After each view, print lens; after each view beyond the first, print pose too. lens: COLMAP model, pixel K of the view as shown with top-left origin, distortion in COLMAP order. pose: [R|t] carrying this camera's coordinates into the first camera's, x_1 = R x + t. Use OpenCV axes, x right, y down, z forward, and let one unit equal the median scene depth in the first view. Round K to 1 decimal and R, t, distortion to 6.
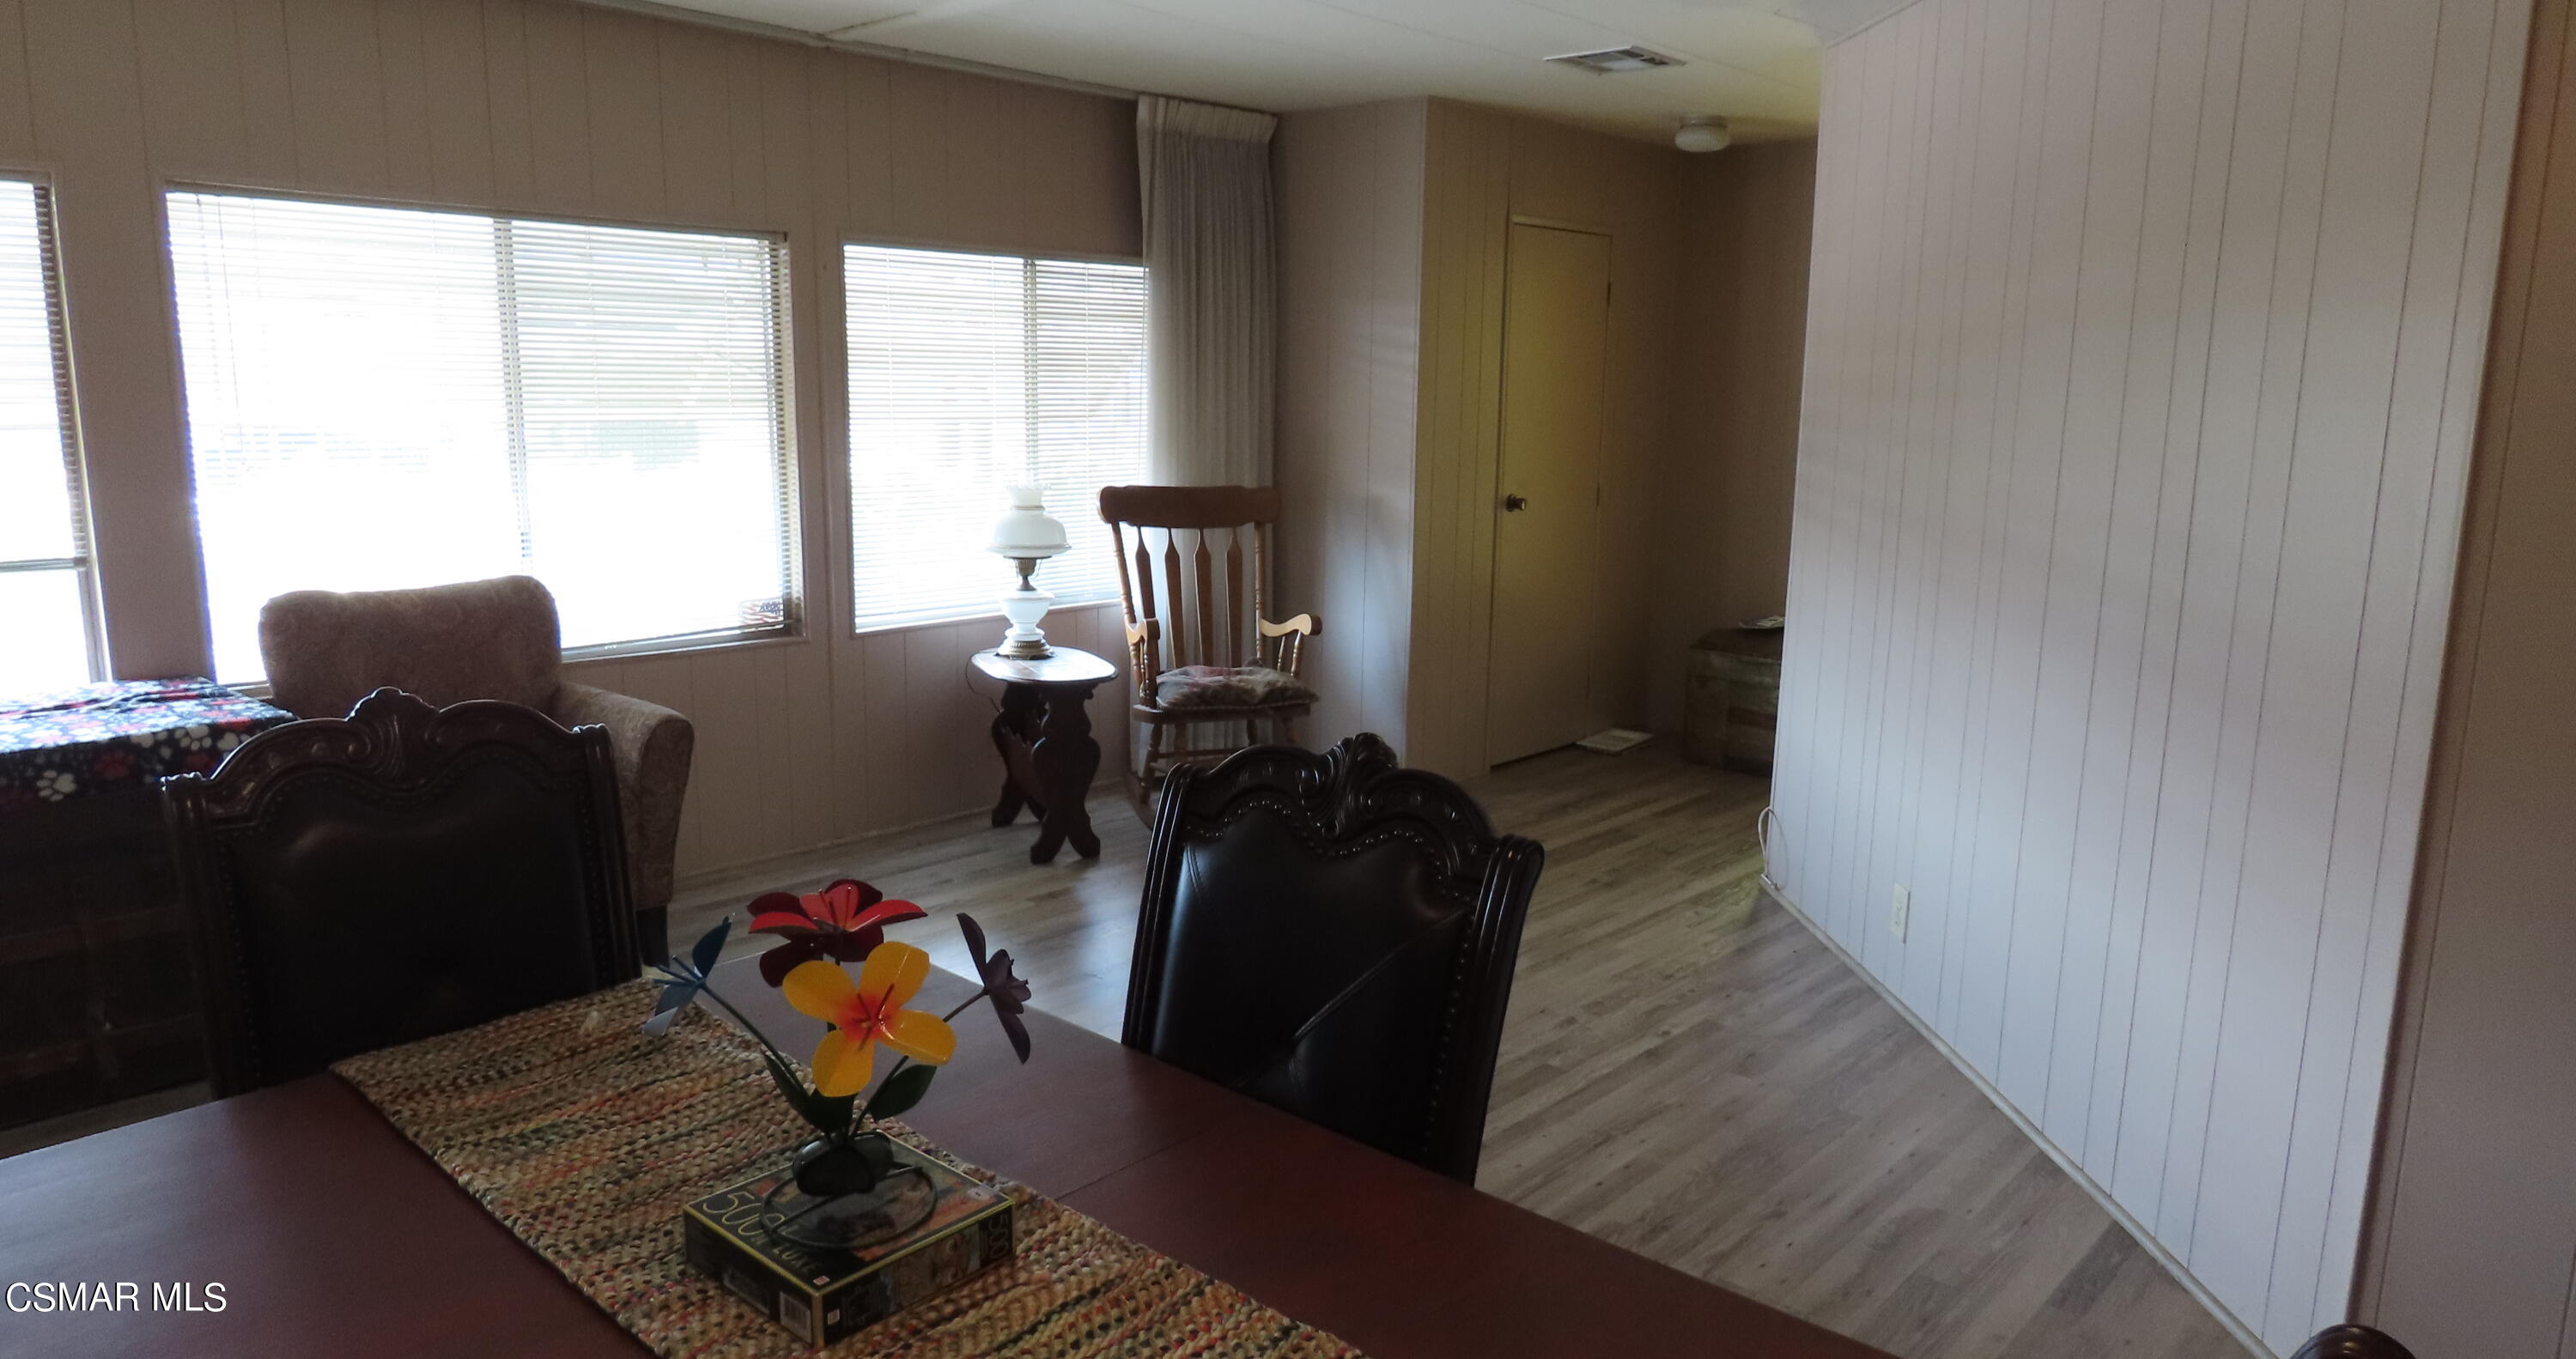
lens RADIAL K [[1618.8, 0, 1279.8], [0, 1618.8, 679.8], [0, 0, 1]] dist [-0.008891, 0.006366]
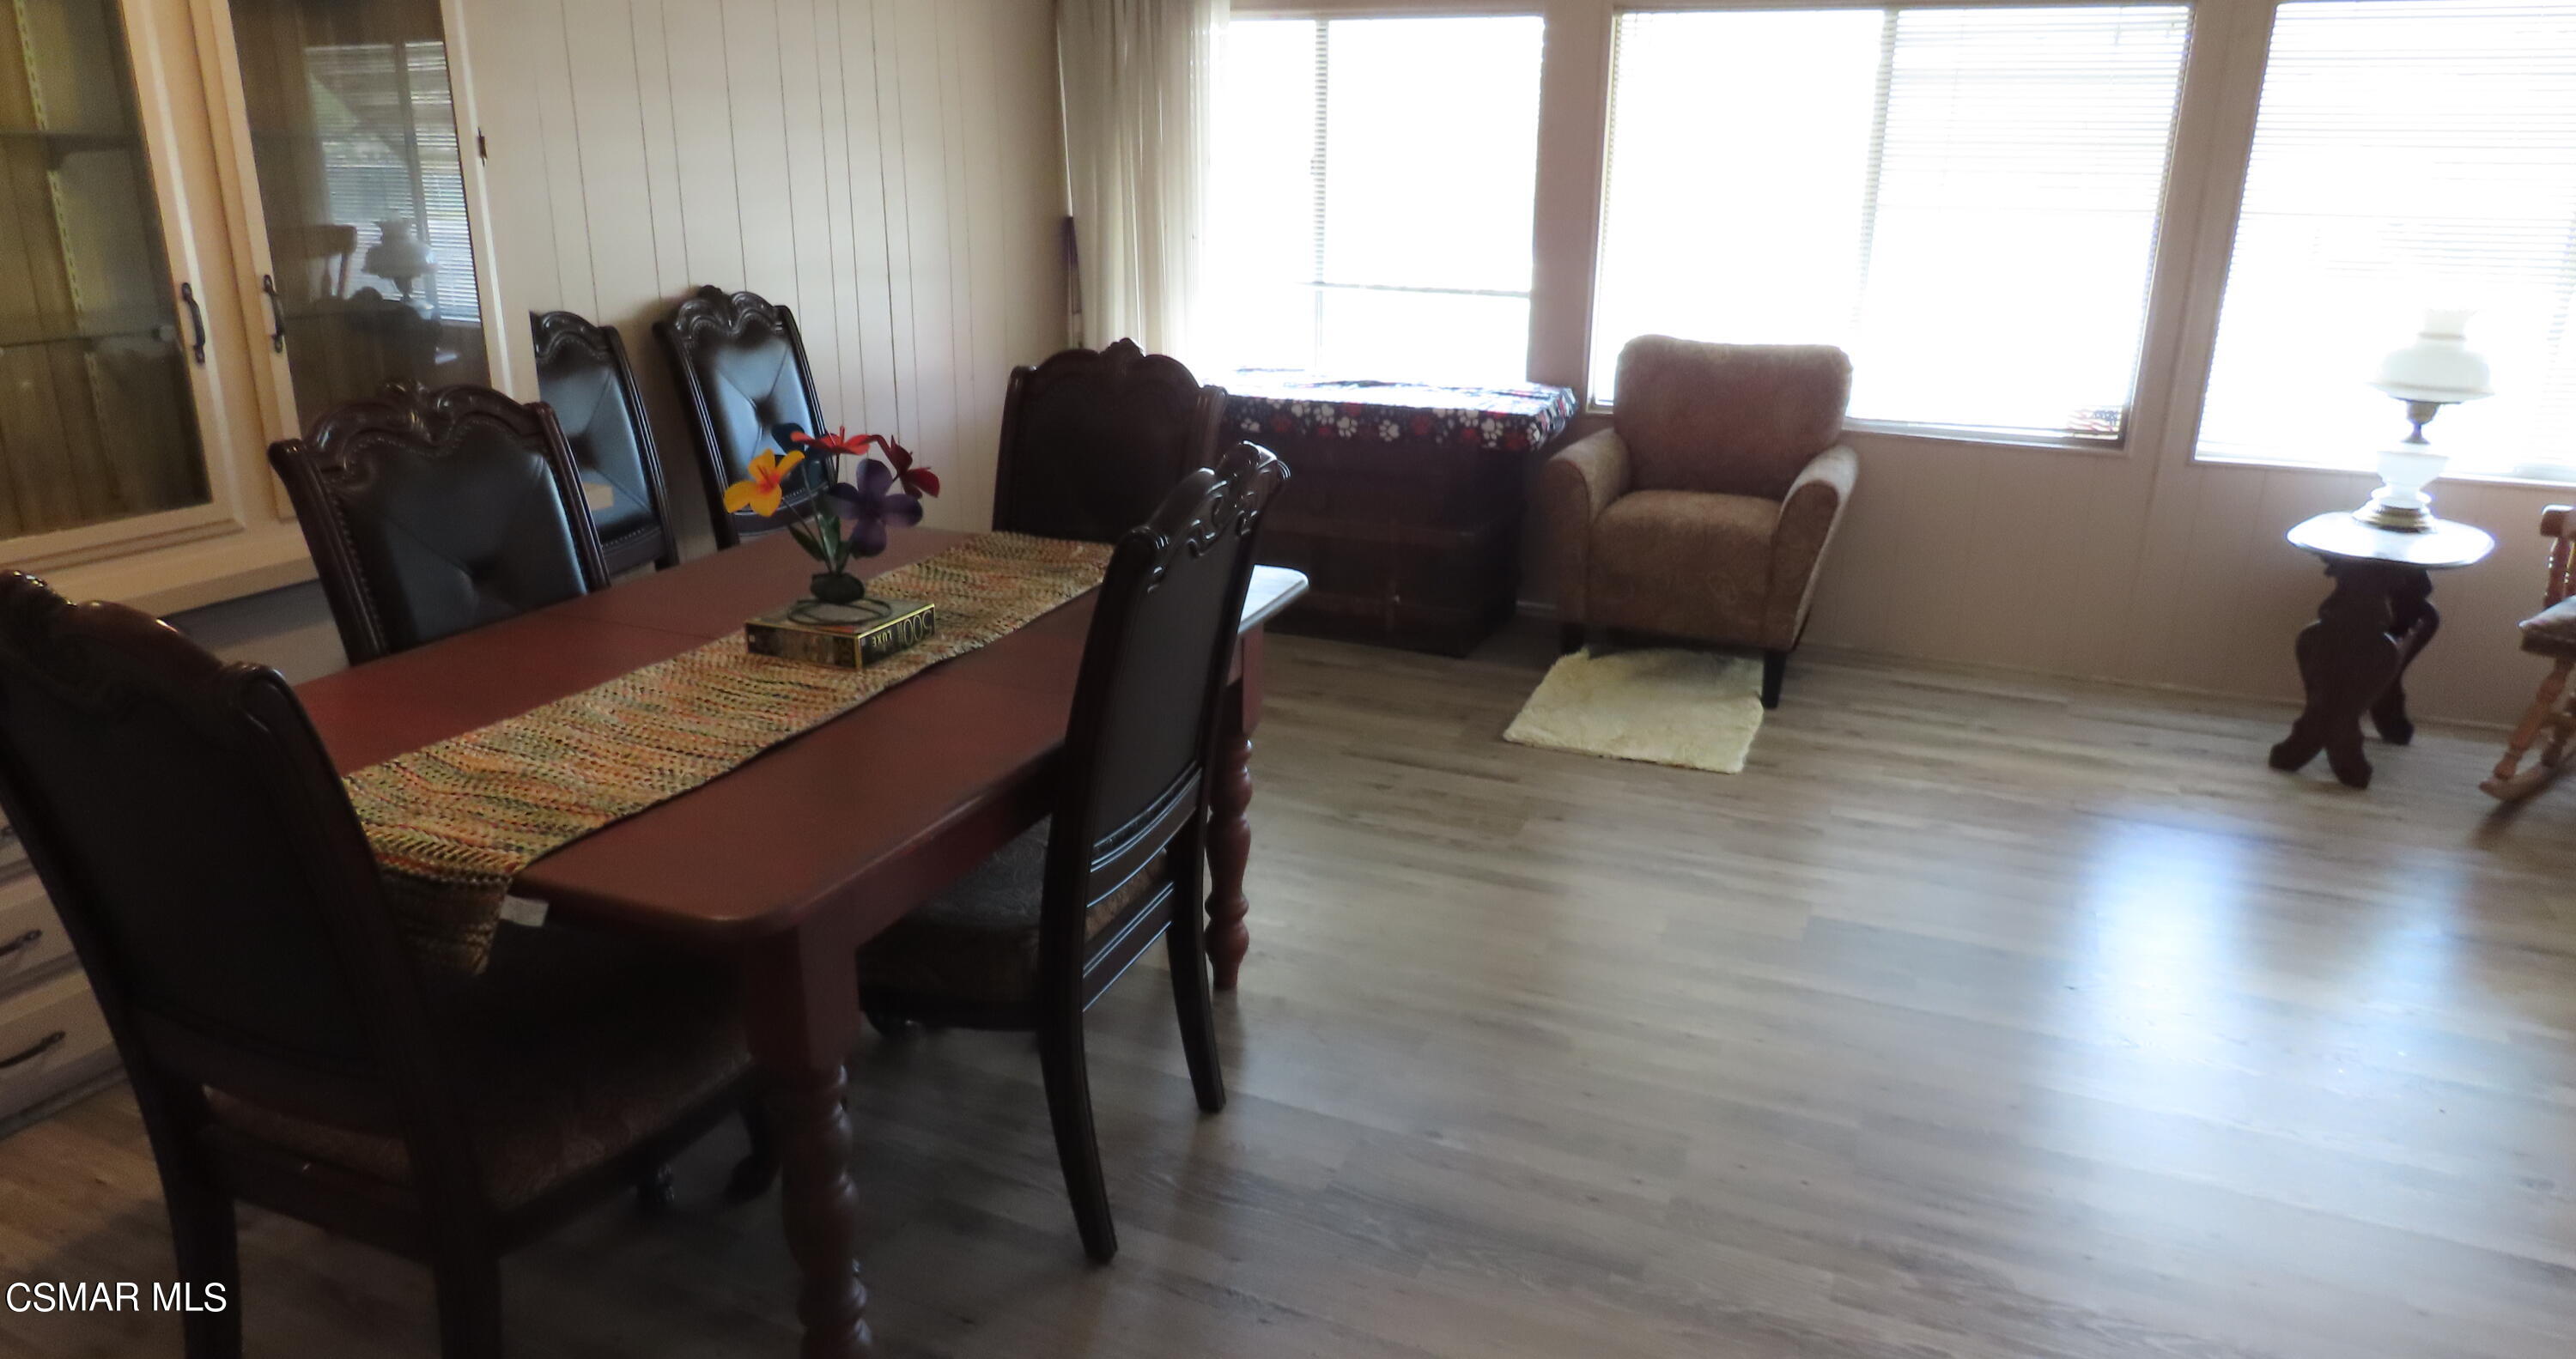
lens RADIAL K [[1618.8, 0, 1273.0], [0, 1618.8, 683.3], [0, 0, 1]] dist [-0.008891, 0.006366]
pose [[0.342228, 0.280915, -0.896642, 0.415042], [-0.180714, 0.956126, 0.230577, -0.025572], [0.922075, 0.083125, 0.377979, 0.215601]]
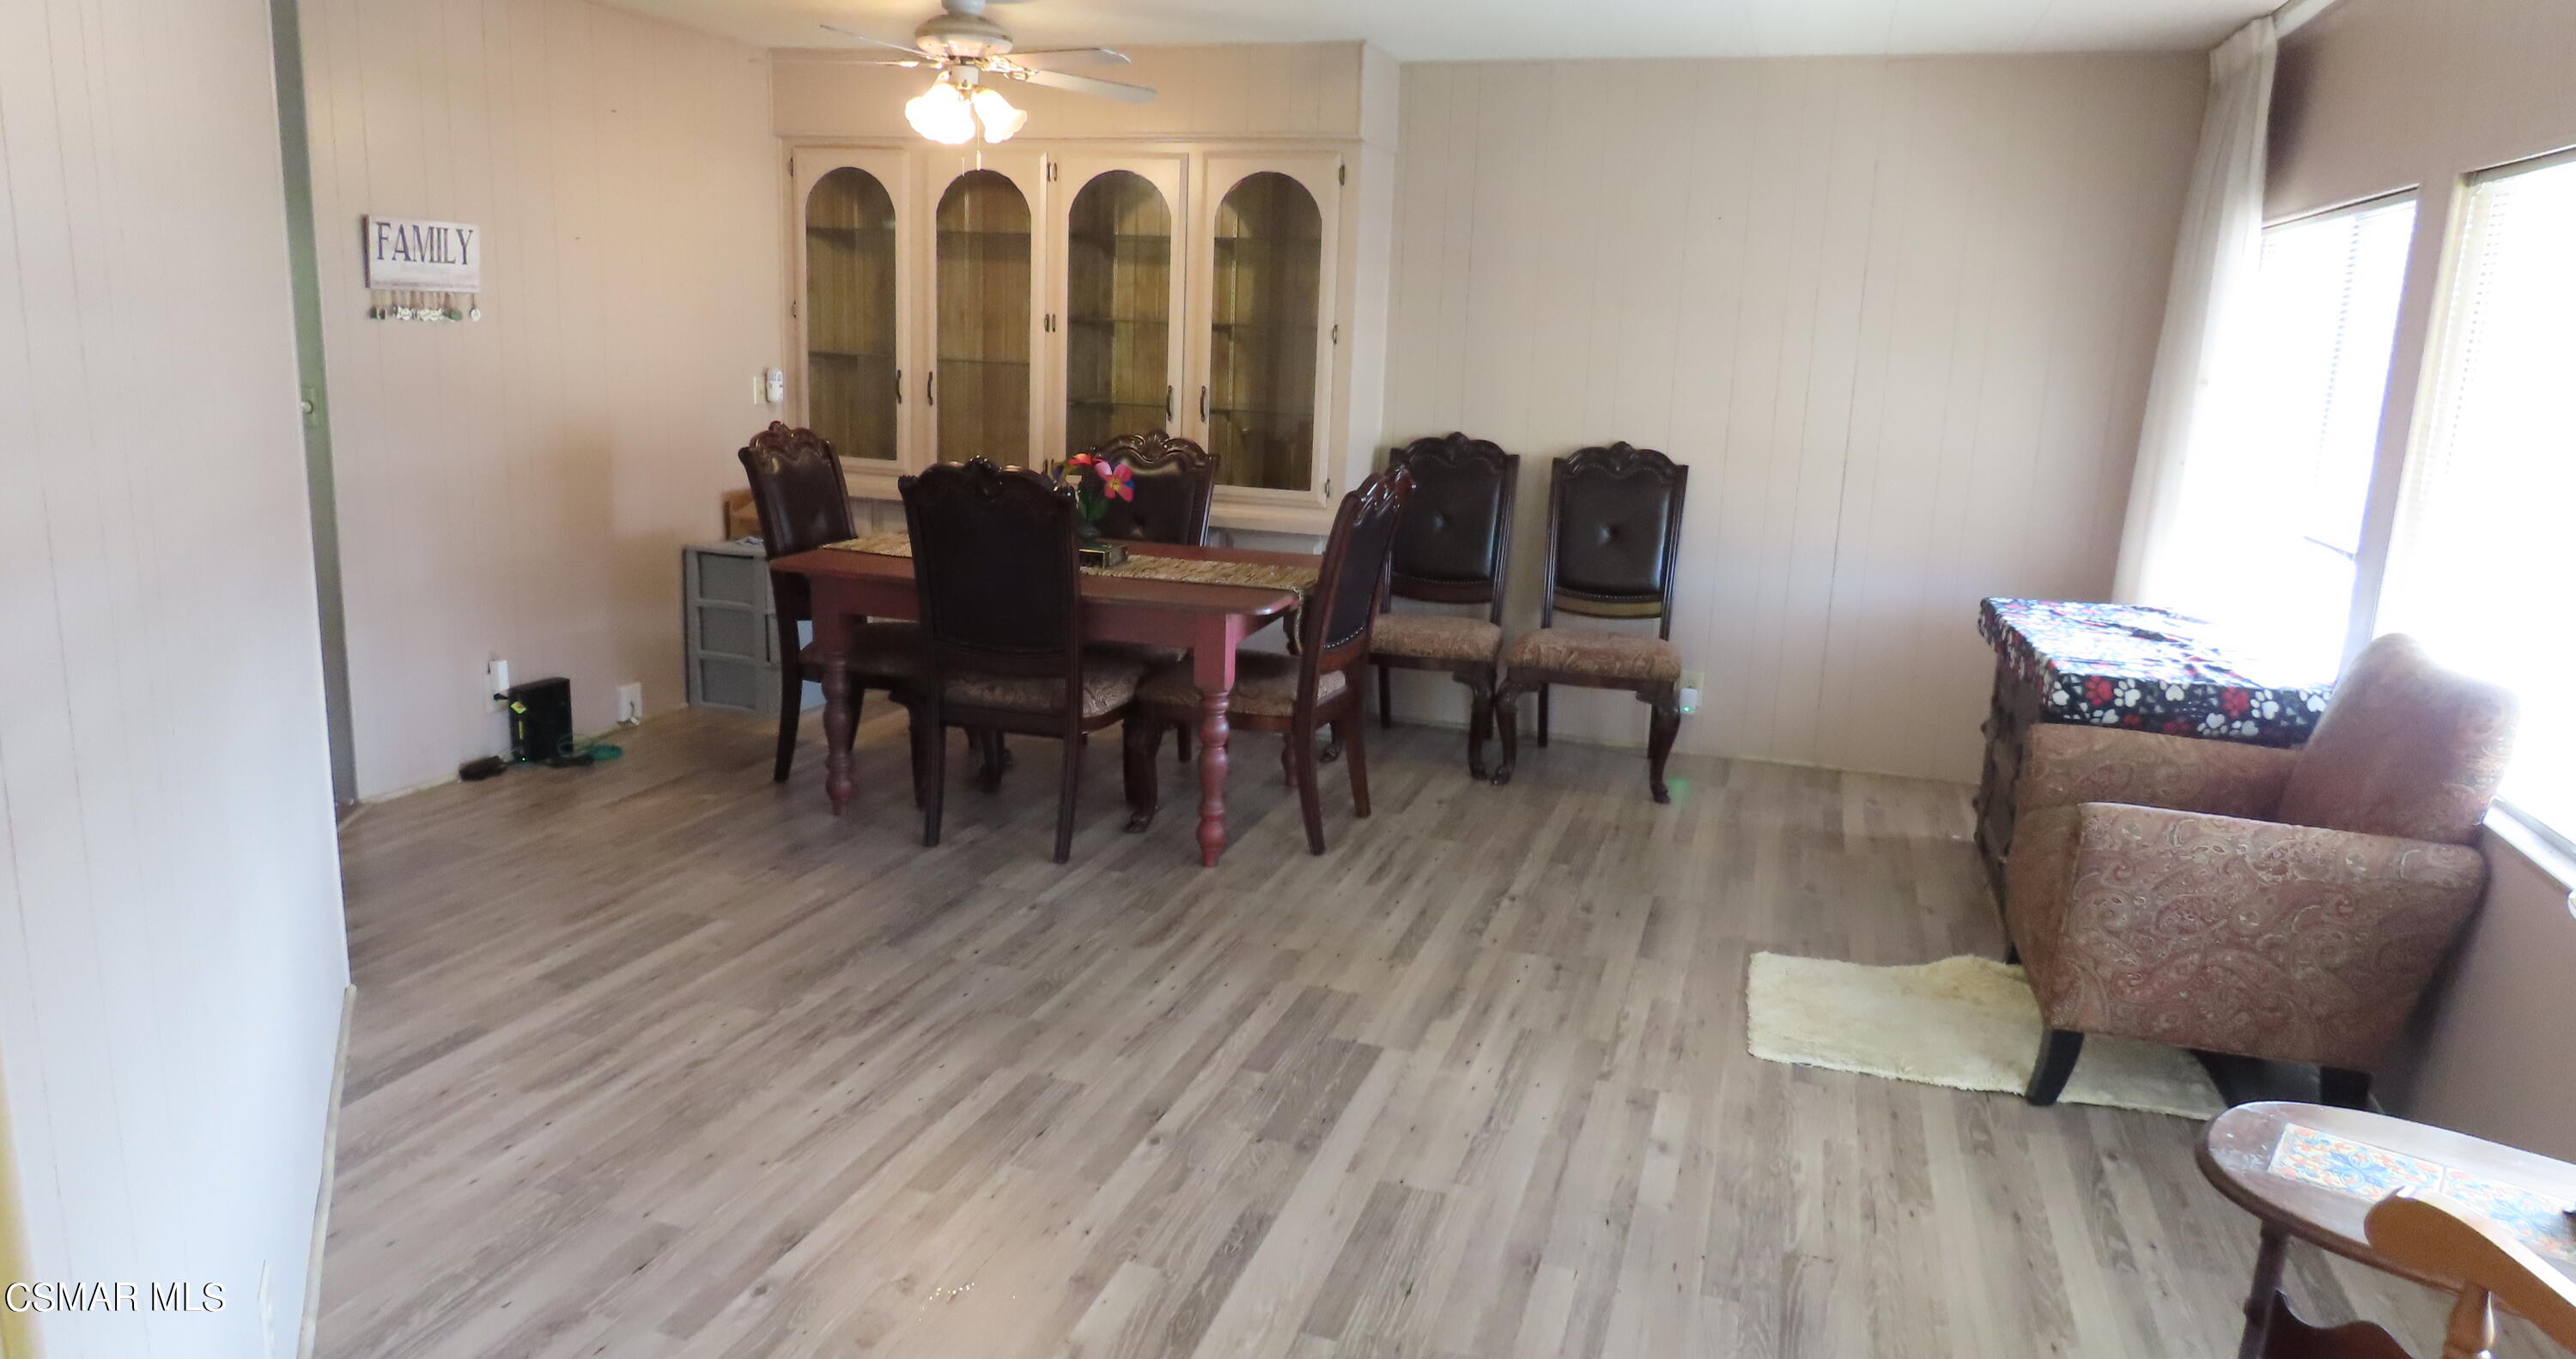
lens RADIAL K [[1618.8, 0, 1290.4], [0, 1618.8, 678.1], [0, 0, 1]] dist [-0.008891, 0.006366]
pose [[-0.898994, 0.039679, -0.436160, 0.248858], [-0.135588, 0.921745, 0.363321, -0.214580], [0.416444, 0.385762, -0.823263, 1.184708]]
